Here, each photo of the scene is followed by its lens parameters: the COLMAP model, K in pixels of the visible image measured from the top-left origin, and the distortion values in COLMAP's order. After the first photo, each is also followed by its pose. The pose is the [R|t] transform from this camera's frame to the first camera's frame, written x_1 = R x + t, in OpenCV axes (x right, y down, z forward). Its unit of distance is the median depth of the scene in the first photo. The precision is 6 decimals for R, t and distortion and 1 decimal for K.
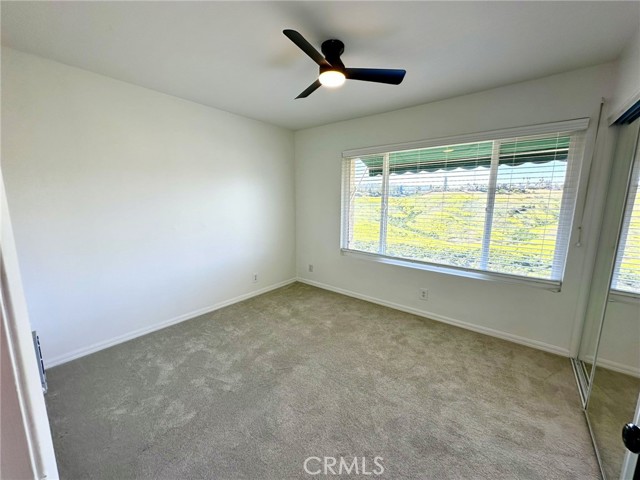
lens RADIAL K [[254.7, 0, 320.0], [0, 254.7, 240.0], [0, 0, 1]] dist [-0.001002, 0.000094]
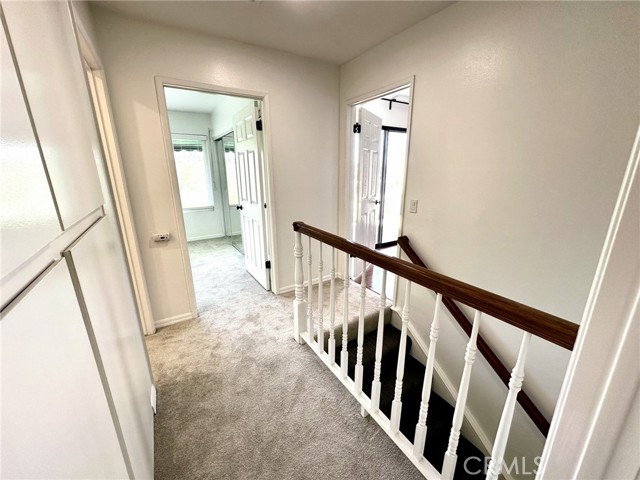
lens RADIAL K [[254.7, 0, 320.0], [0, 254.7, 240.0], [0, 0, 1]] dist [-0.001002, 0.000094]
pose [[0.334317, -0.250536, 0.908550, -0.899144], [0.169300, 0.964303, 0.203613, 0.159061], [-0.927130, 0.085746, 0.364799, -0.702533]]
